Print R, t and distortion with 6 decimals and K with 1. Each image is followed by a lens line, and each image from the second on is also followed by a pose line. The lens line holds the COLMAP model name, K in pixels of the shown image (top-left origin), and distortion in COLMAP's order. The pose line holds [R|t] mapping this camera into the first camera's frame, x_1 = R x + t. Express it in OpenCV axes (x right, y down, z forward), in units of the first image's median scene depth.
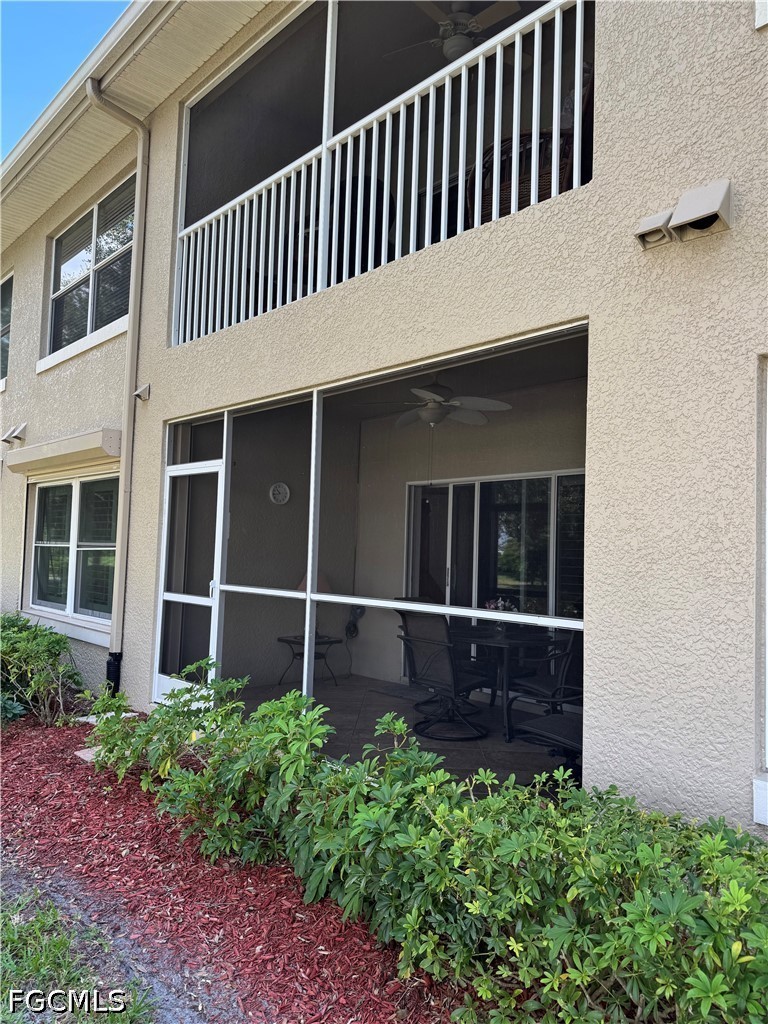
lens RADIAL K [[719.9, 0, 384.0], [0, 719.9, 512.0], [0, 0, 1]] dist [0.069963, -0.093399]
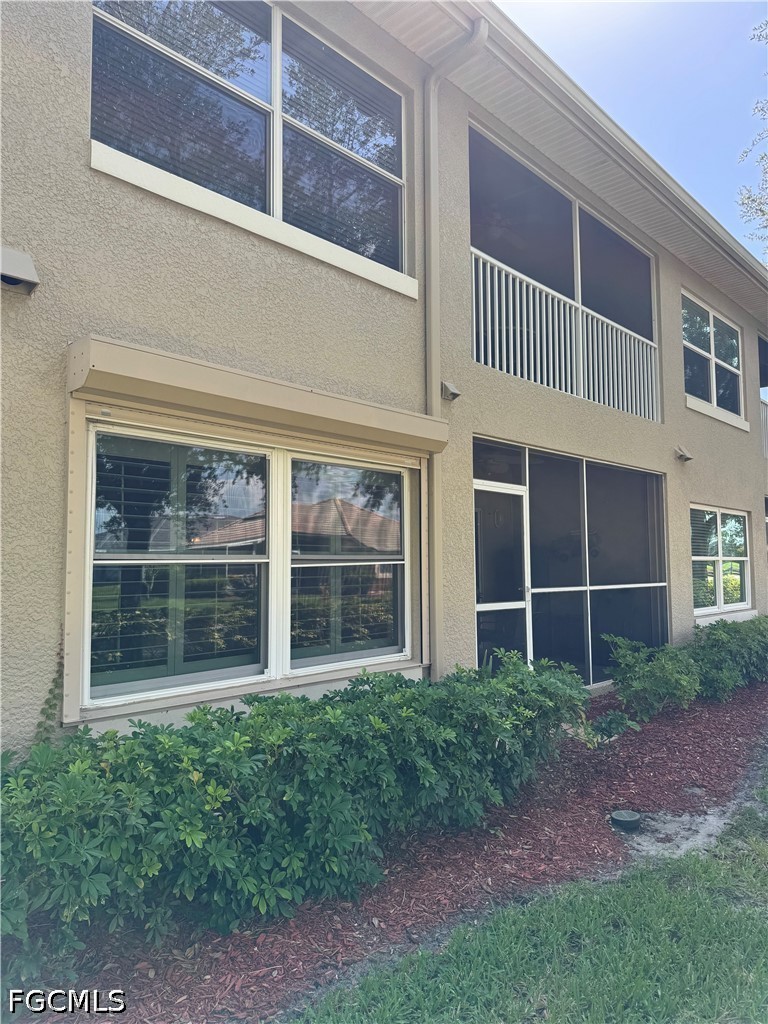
lens RADIAL K [[719.9, 0, 384.0], [0, 719.9, 512.0], [0, 0, 1]] dist [0.069963, -0.093399]
pose [[-0.056507, 0.047715, 0.997261, -1.425761], [-0.052106, 0.997355, -0.050672, 0.044611], [-0.997042, -0.054826, -0.053872, 1.305347]]
